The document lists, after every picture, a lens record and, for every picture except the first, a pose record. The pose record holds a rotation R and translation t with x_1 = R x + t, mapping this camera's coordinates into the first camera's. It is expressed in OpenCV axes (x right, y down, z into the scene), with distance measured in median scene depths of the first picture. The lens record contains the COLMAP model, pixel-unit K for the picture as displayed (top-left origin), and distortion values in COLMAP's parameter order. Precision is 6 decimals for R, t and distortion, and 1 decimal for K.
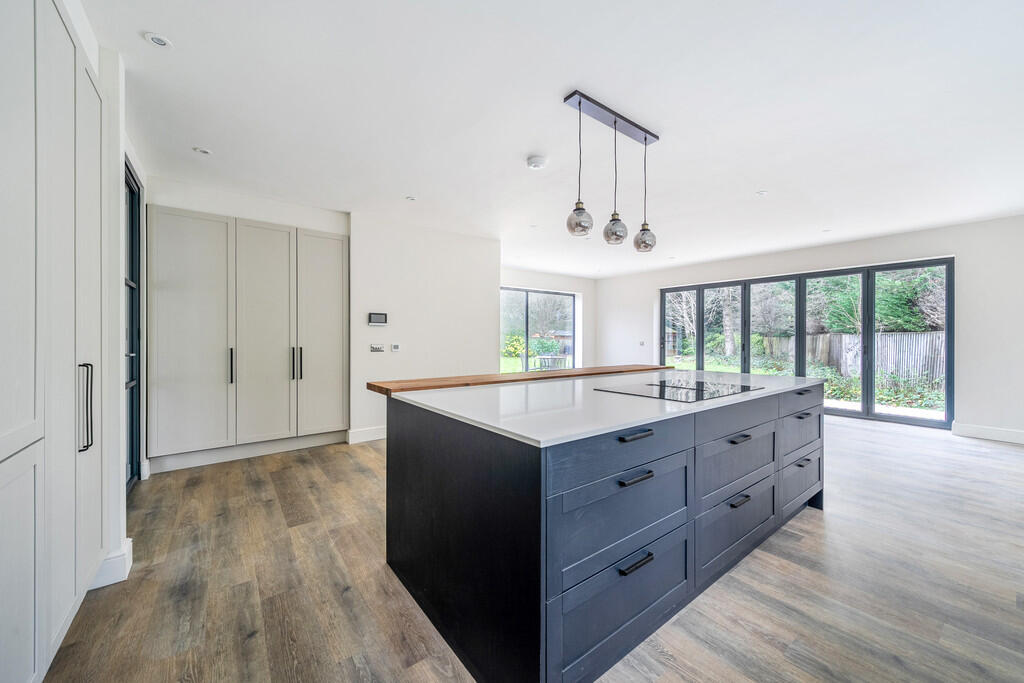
lens RADIAL K [[382.2, 0, 512.0], [0, 382.2, 341.5], [0, 0, 1]] dist [-0.001713, 0.000042]
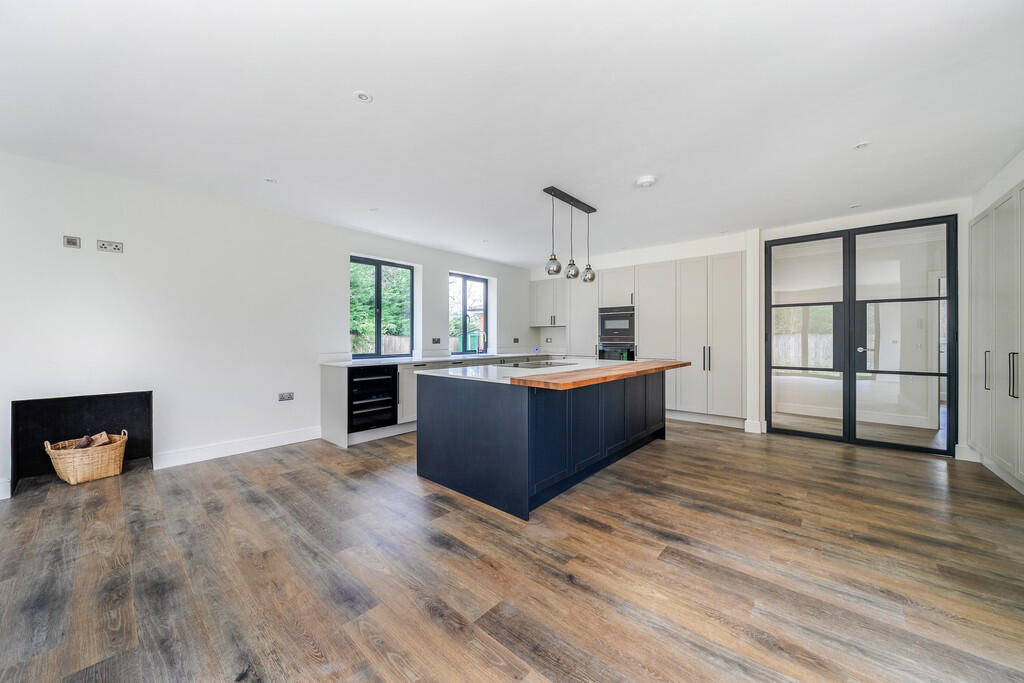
lens RADIAL K [[363.3, 0, 512.0], [0, 363.3, 341.5], [0, 0, 1]] dist [-0.002340, -0.000141]
pose [[-0.981629, -0.002201, -0.190787, 0.447441], [-0.005579, 0.999837, 0.017171, -0.014193], [0.190718, 0.017920, -0.981481, 1.362059]]
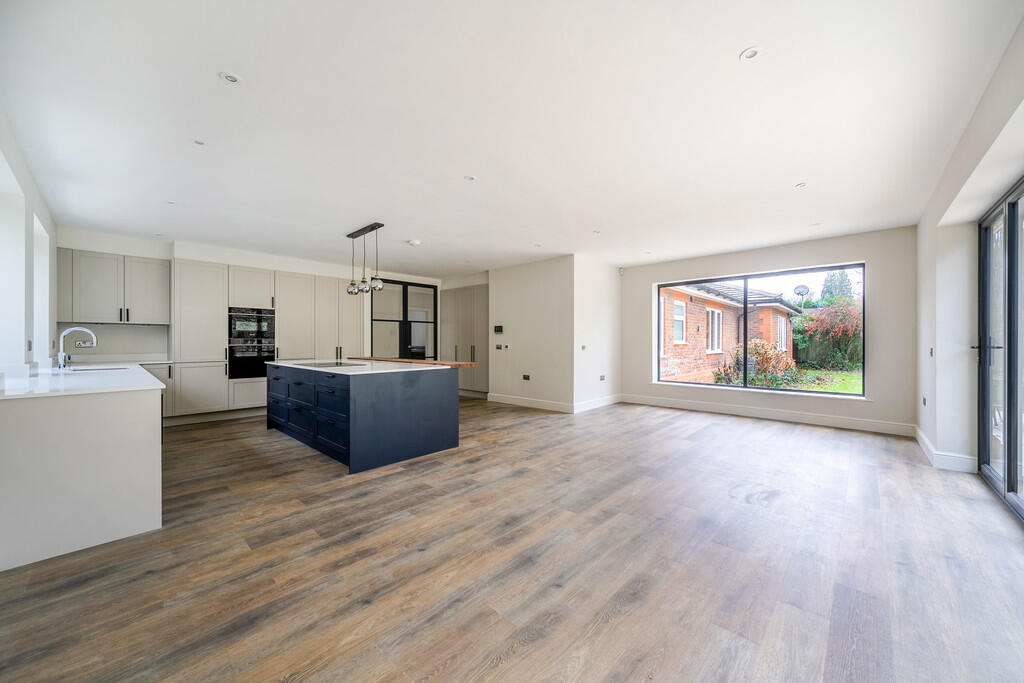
lens RADIAL K [[382.2, 0, 512.0], [0, 382.2, 341.5], [0, 0, 1]] dist [-0.001713, 0.000042]
pose [[0.161904, -0.001597, -0.986805, 1.321948], [-0.005493, 0.999982, -0.002520, -0.003149], [0.986791, 0.005828, 0.161892, 0.807760]]
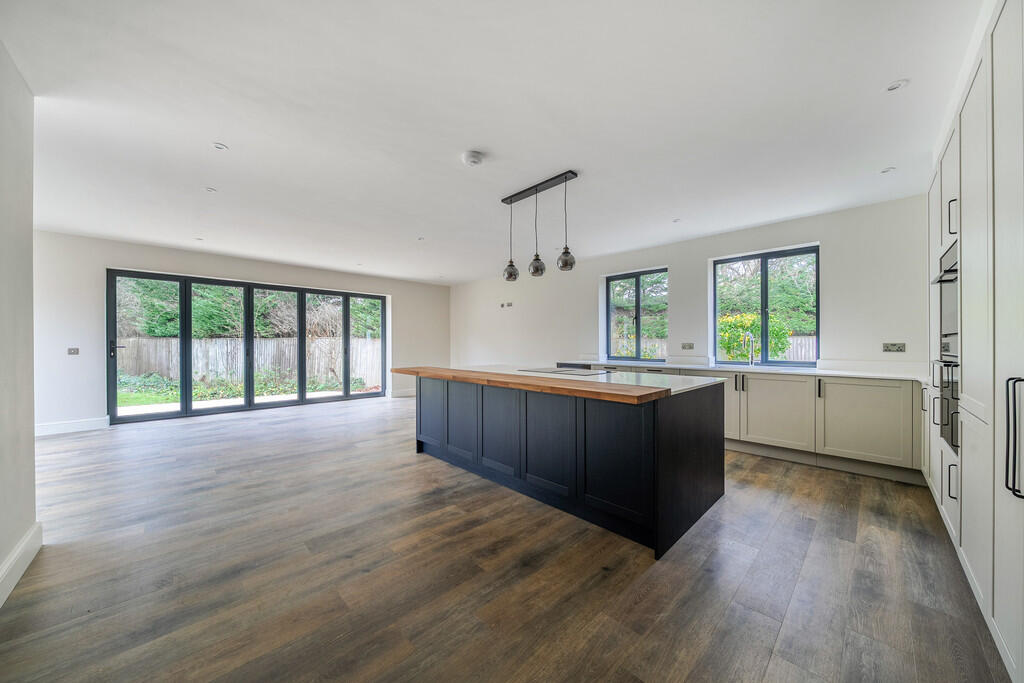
lens RADIAL K [[352.2, 0, 510.7], [0, 352.2, 346.9], [0, 0, 1]] dist [-0.016081, 0.000025]
pose [[-0.121679, -0.010041, 0.992519, -0.568059], [0.005685, 0.999925, 0.010813, -0.004286], [-0.992553, 0.006958, -0.121612, 0.704579]]
